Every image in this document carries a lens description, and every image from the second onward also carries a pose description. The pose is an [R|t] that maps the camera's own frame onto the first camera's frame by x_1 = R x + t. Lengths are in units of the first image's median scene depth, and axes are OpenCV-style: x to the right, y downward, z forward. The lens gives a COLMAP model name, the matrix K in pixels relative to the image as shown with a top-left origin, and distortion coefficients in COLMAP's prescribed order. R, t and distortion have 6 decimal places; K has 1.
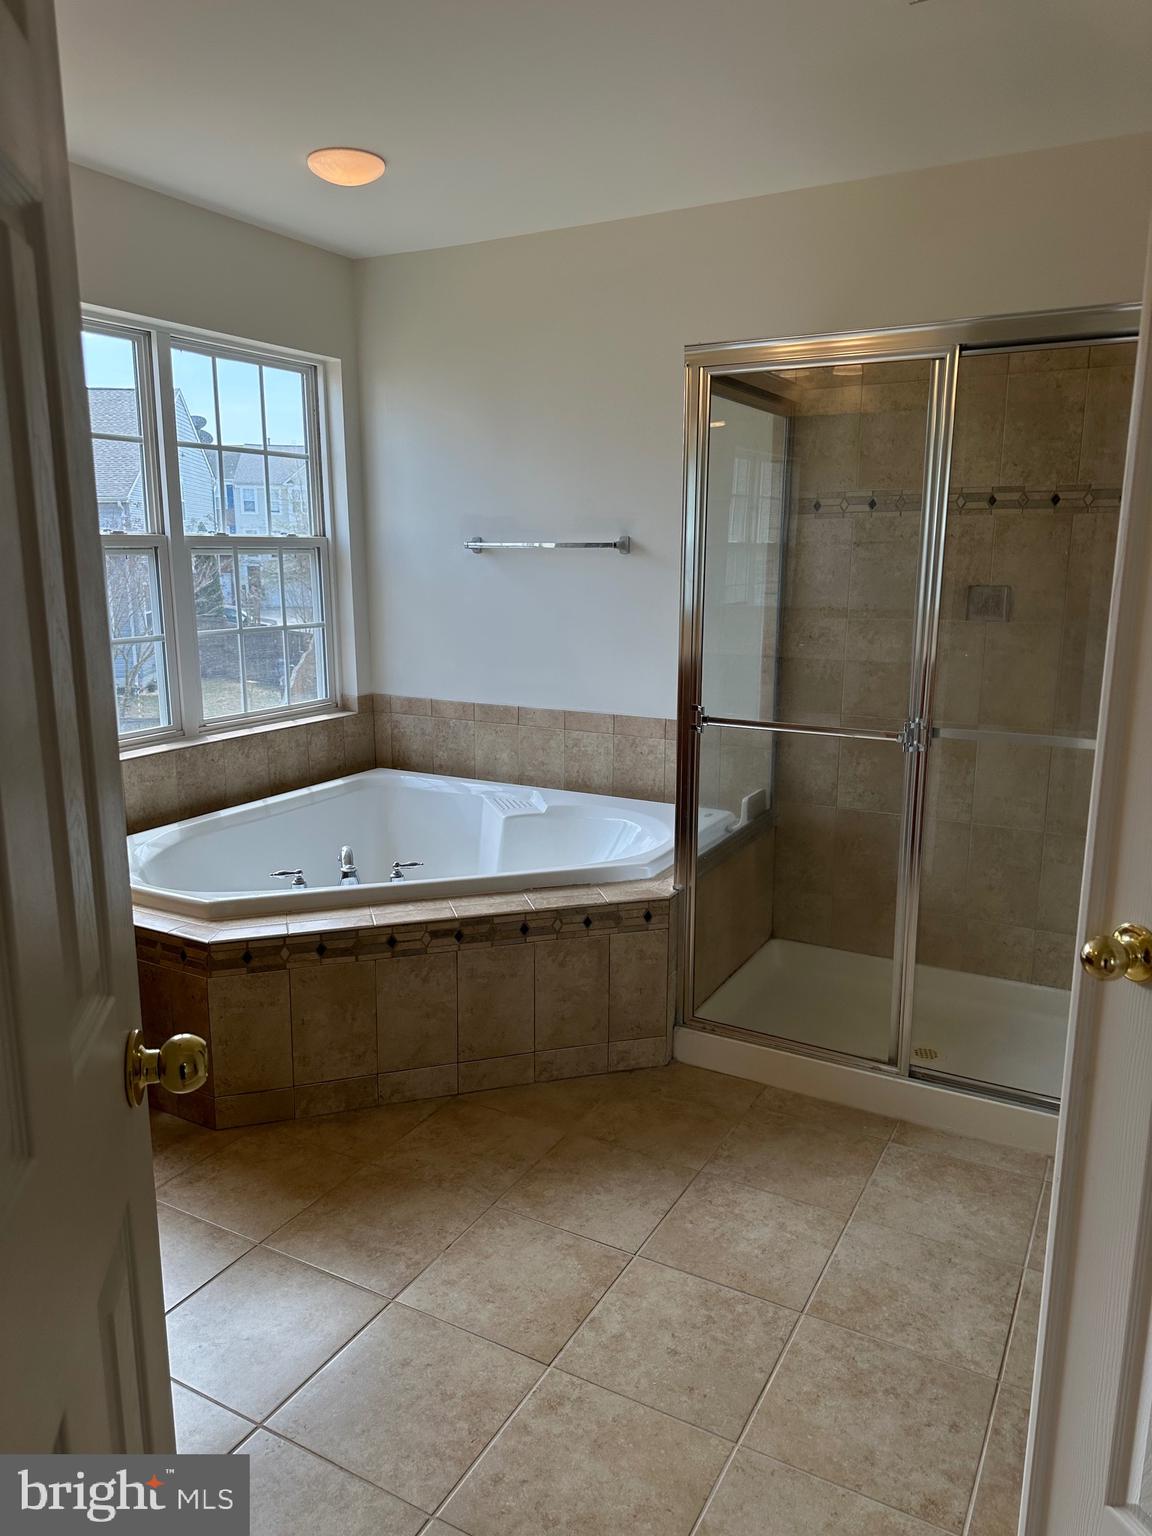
lens RADIAL K [[1096.3, 0, 576.9], [0, 1096.3, 763.6], [0, 0, 1]] dist [0.051886, -0.057190]
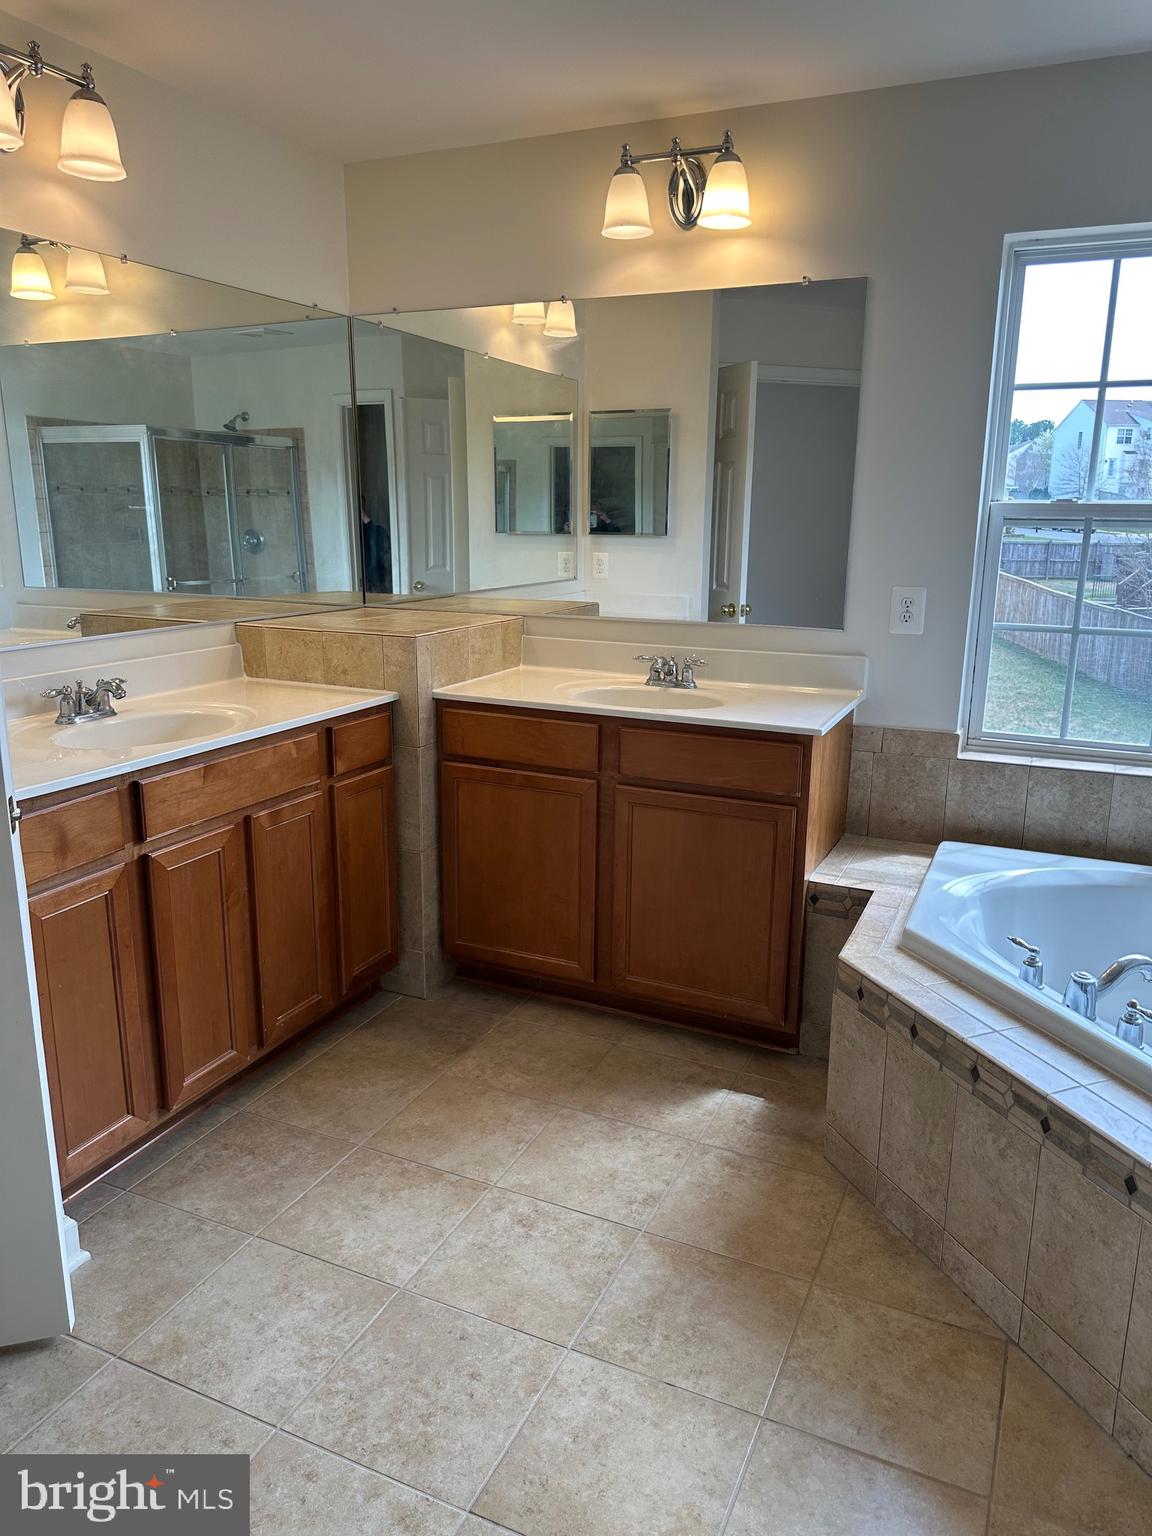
lens RADIAL K [[1096.3, 0, 576.8], [0, 1096.3, 774.7], [0, 0, 1]] dist [0.051886, -0.057190]
pose [[0.075510, 0.246727, -0.966139, 0.462578], [-0.211258, 0.950869, 0.226316, -0.131986], [0.974509, 0.187015, 0.123924, 0.625851]]
